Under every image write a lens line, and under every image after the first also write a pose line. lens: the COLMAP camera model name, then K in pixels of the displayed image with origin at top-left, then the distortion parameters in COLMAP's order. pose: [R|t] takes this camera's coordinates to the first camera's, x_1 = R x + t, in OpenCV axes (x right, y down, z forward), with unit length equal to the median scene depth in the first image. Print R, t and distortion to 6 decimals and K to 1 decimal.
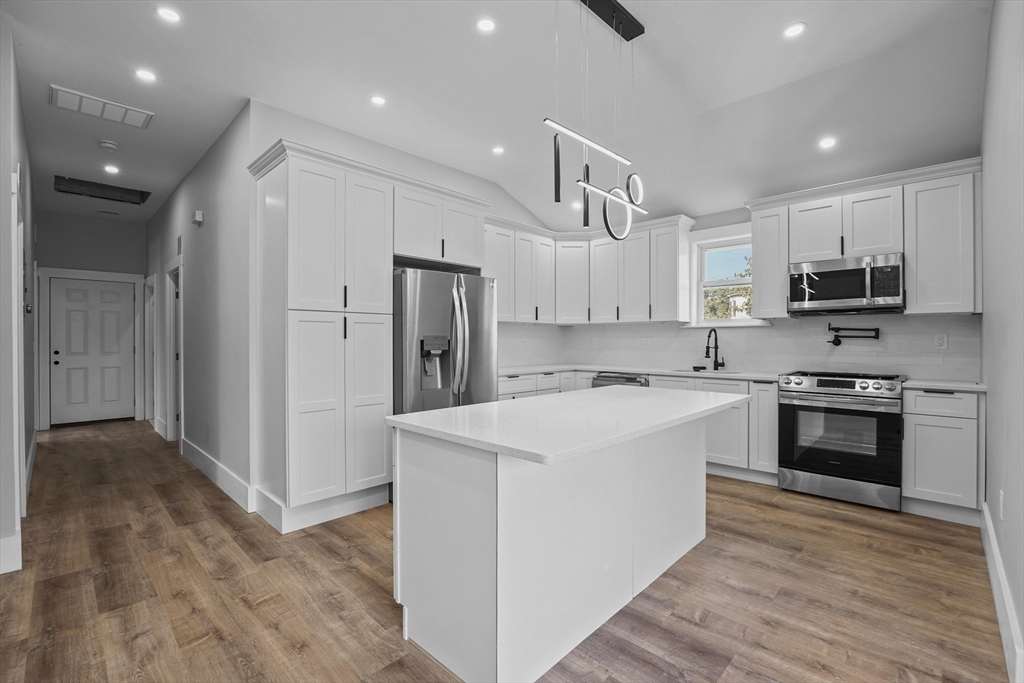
lens RADIAL K [[451.3, 0, 511.6], [0, 451.3, 341.1], [0, 0, 1]] dist [-0.019519, 0.000999]
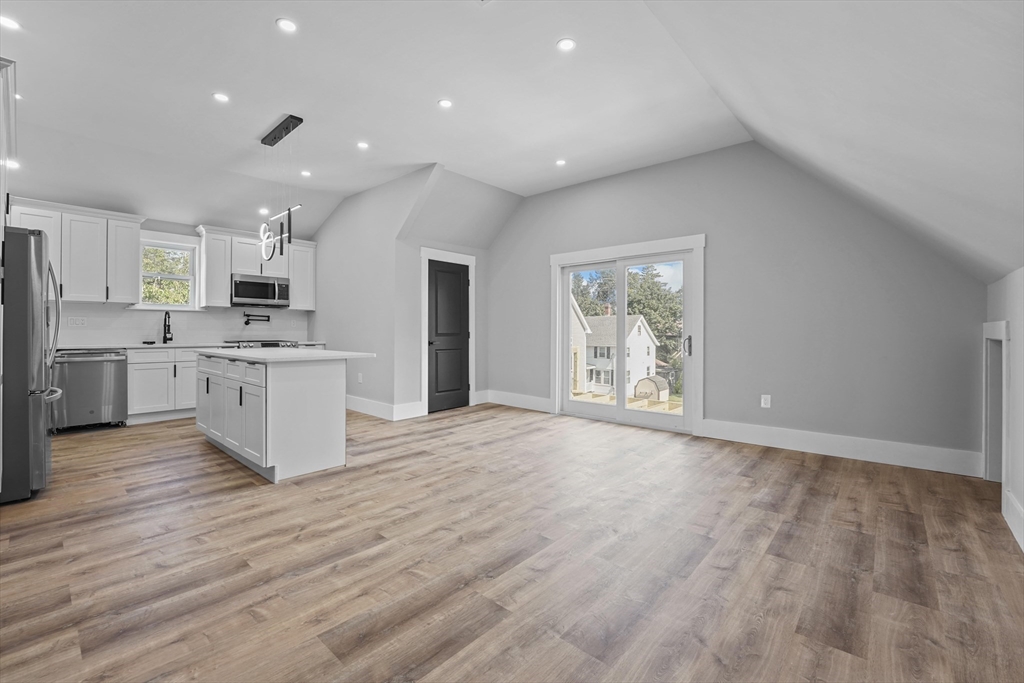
lens RADIAL K [[434.7, 0, 512.6], [0, 434.7, 331.6], [0, 0, 1]] dist [-0.020995, 0.000490]
pose [[-0.054101, -0.000103, 0.998535, -1.113197], [-0.000744, 1.000000, 0.000062, 0.039609], [-0.998535, -0.000740, -0.054101, 0.093674]]
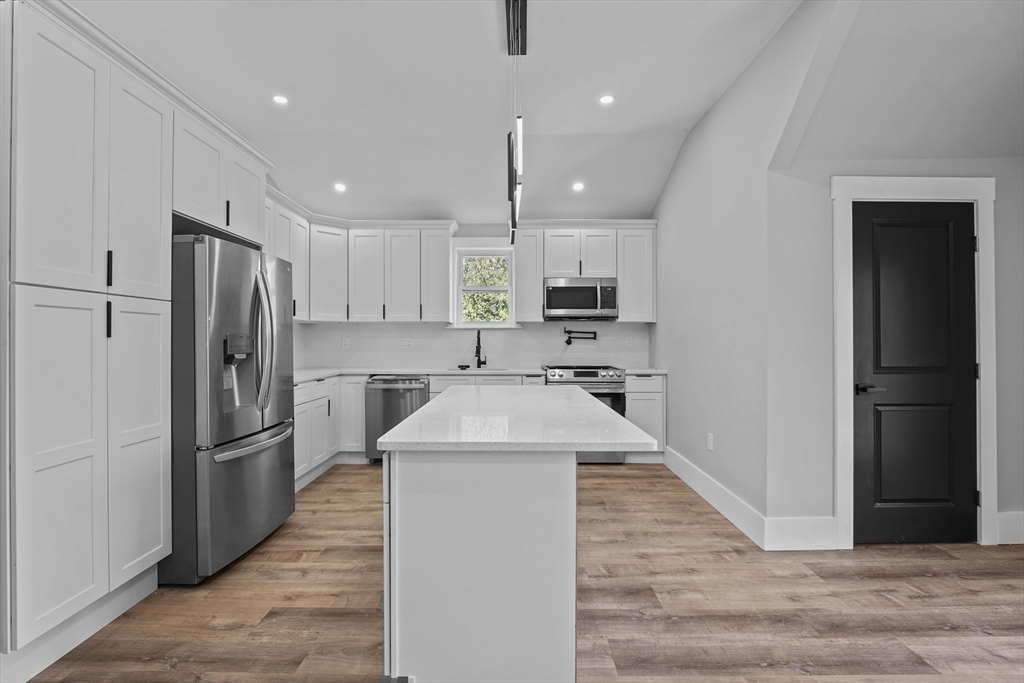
lens RADIAL K [[476.3, 0, 510.7], [0, 476.3, 338.6], [0, 0, 1]] dist [-0.016467, 0.001531]
pose [[0.720660, 0.003409, 0.693280, -0.390446], [0.001131, 0.999981, -0.006093, 0.000670], [-0.693287, 0.005175, 0.720643, 0.153508]]
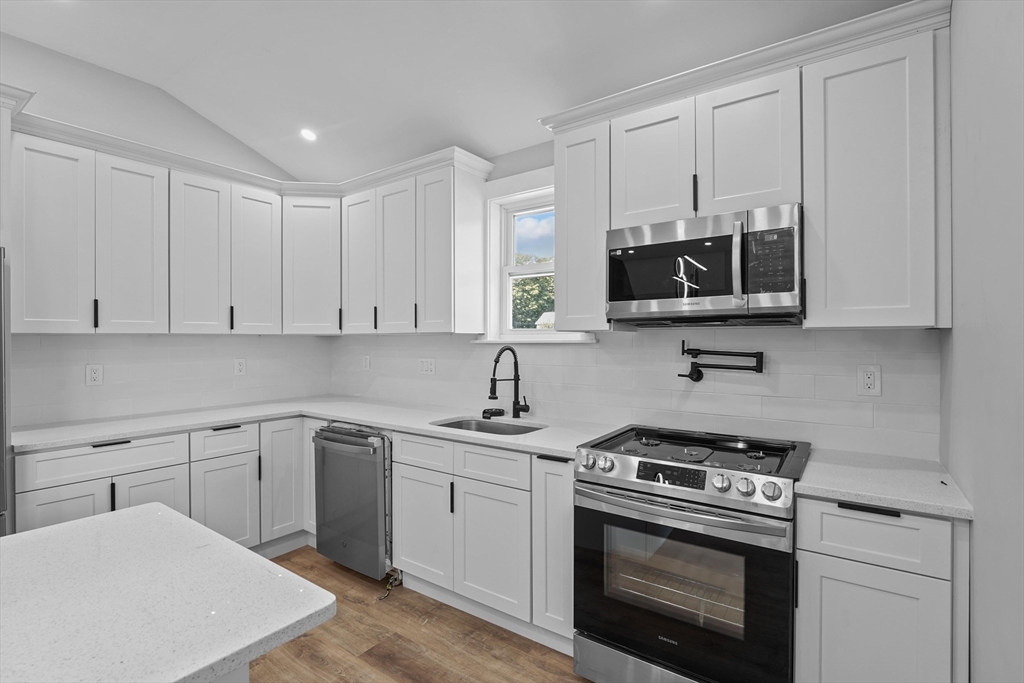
lens RADIAL K [[476.3, 0, 515.4], [0, 476.3, 340.8], [0, 0, 1]] dist [-0.016467, 0.001531]
pose [[0.989071, -0.003081, 0.147409, 0.487339], [0.002747, 0.999993, 0.002474, -0.048634], [-0.147416, -0.002042, 0.989072, 0.524564]]
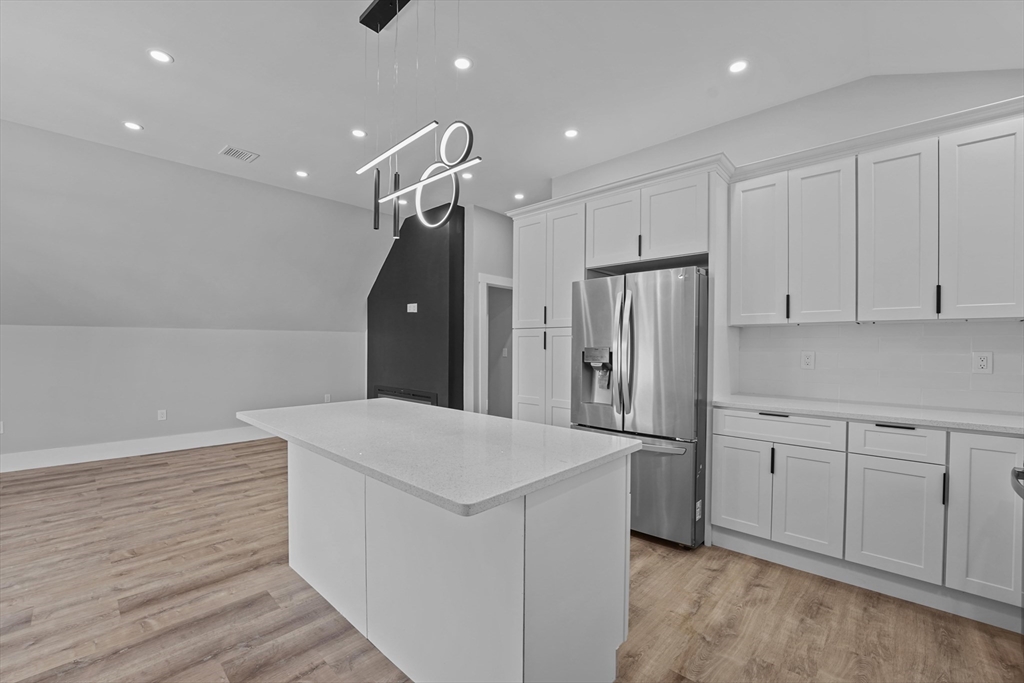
lens RADIAL K [[420.7, 0, 506.5], [0, 420.7, 347.8], [0, 0, 1]] dist [-0.029092, 0.003108]
pose [[0.013250, 0.004389, -0.999903, 0.717471], [-0.008520, 0.999955, 0.004277, -0.012722], [0.999876, 0.008463, 0.013287, 0.818449]]
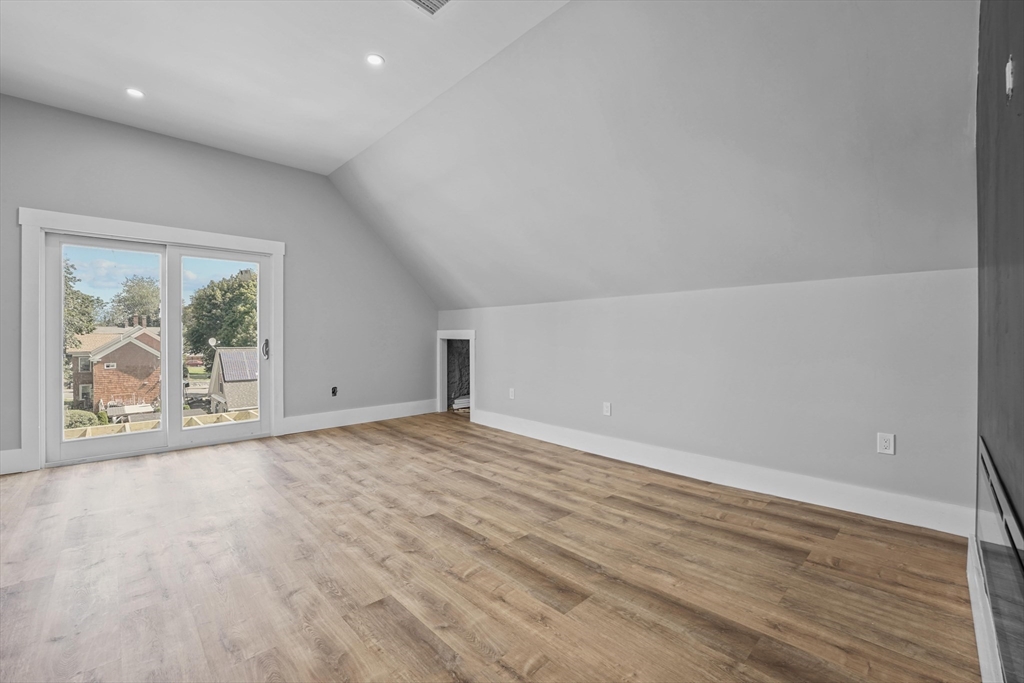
lens RADIAL K [[420.7, 0, 510.9], [0, 420.7, 338.2], [0, 0, 1]] dist [-0.029092, 0.003108]
pose [[-0.999630, -0.001373, 0.027153, -0.571871], [-0.001192, 0.999977, 0.006645, 0.038511], [-0.027162, 0.006610, -0.999609, 0.793816]]
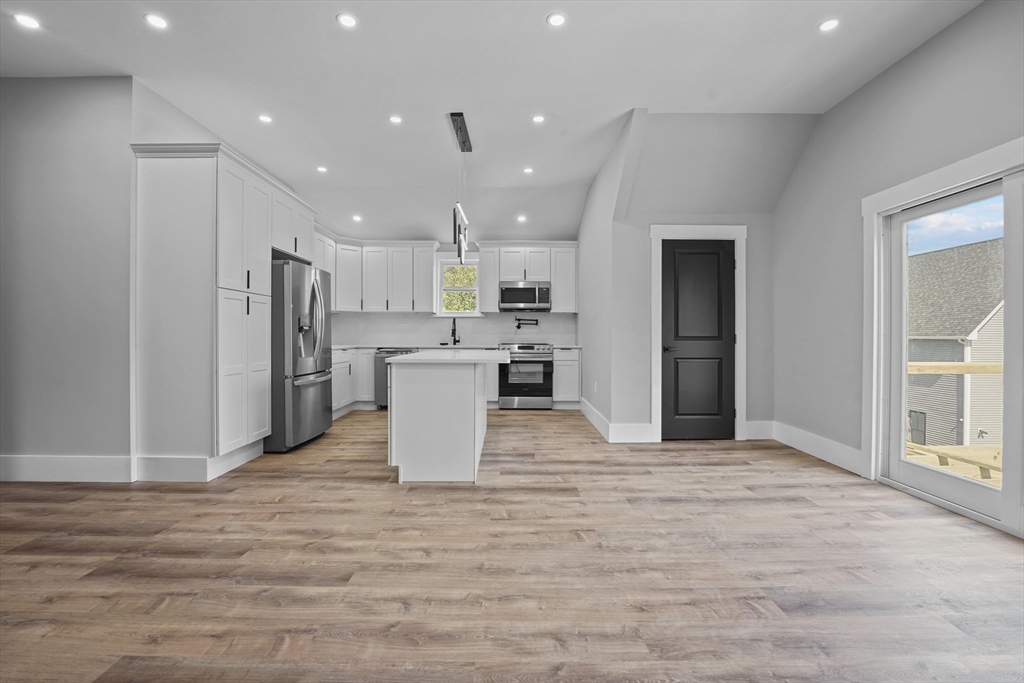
lens RADIAL K [[451.3, 0, 512.5], [0, 451.3, 336.2], [0, 0, 1]] dist [-0.019519, 0.000999]
pose [[0.711589, 0.001657, 0.702594, -0.658367], [-0.001344, 0.999999, -0.000998, 0.048840], [-0.702594, -0.000234, 0.711591, -0.321313]]
